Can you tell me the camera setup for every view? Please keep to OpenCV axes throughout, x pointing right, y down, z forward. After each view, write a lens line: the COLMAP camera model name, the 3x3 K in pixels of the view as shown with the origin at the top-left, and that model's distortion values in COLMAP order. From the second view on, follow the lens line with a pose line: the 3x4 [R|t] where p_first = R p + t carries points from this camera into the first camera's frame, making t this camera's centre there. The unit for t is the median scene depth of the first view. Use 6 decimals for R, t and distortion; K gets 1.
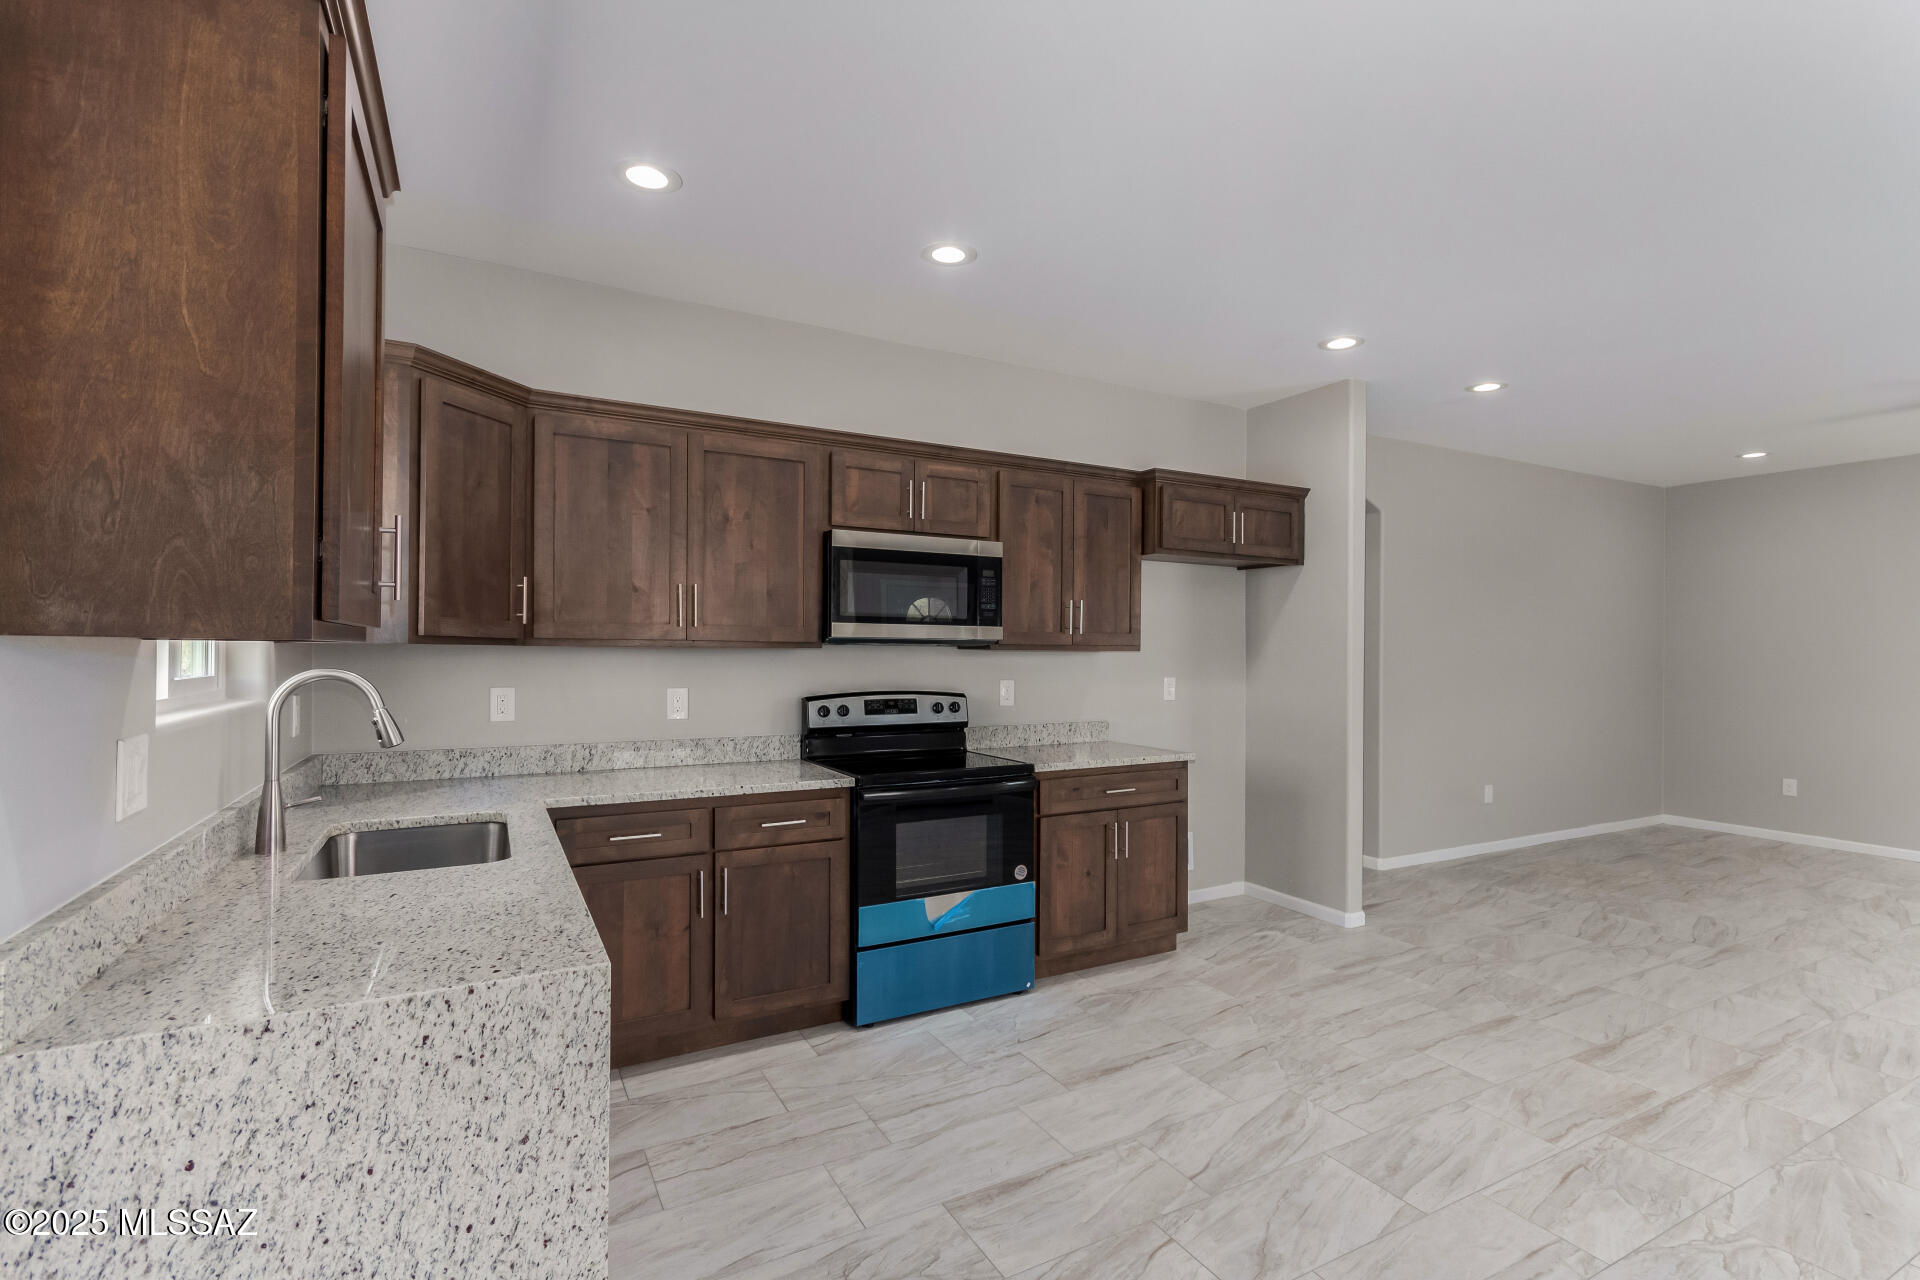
lens RADIAL K [[879.0, 0, 962.6], [0, 879.0, 636.4], [0, 0, 1]] dist [0.005366, 0.000061]
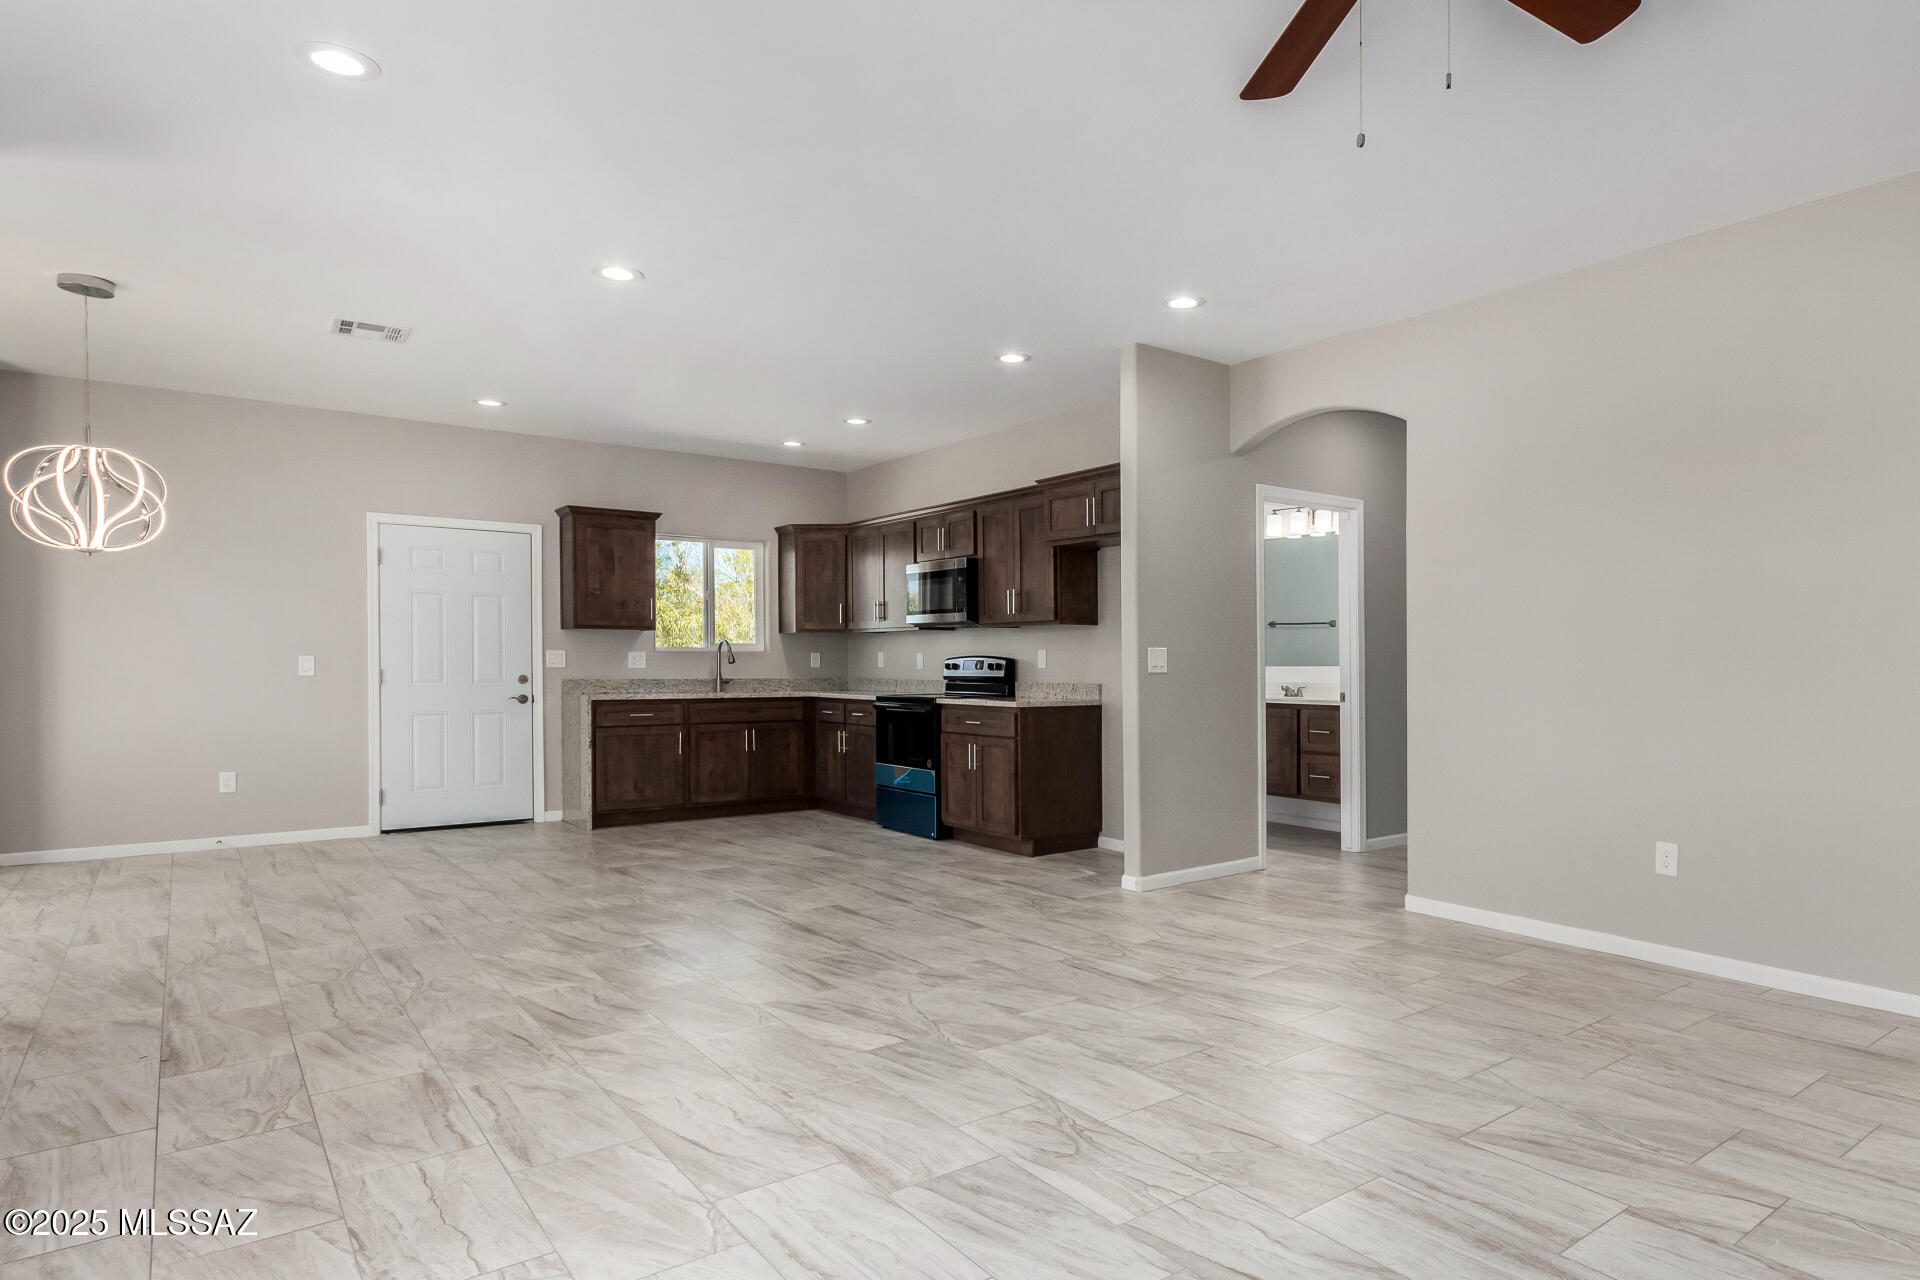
lens RADIAL K [[879.0, 0, 967.4], [0, 879.0, 654.1], [0, 0, 1]] dist [0.005366, 0.000061]
pose [[0.212968, -0.002420, -0.977056, 1.659222], [0.019414, 0.999810, 0.001755, 0.064333], [0.976866, -0.019342, 0.212974, 0.720992]]
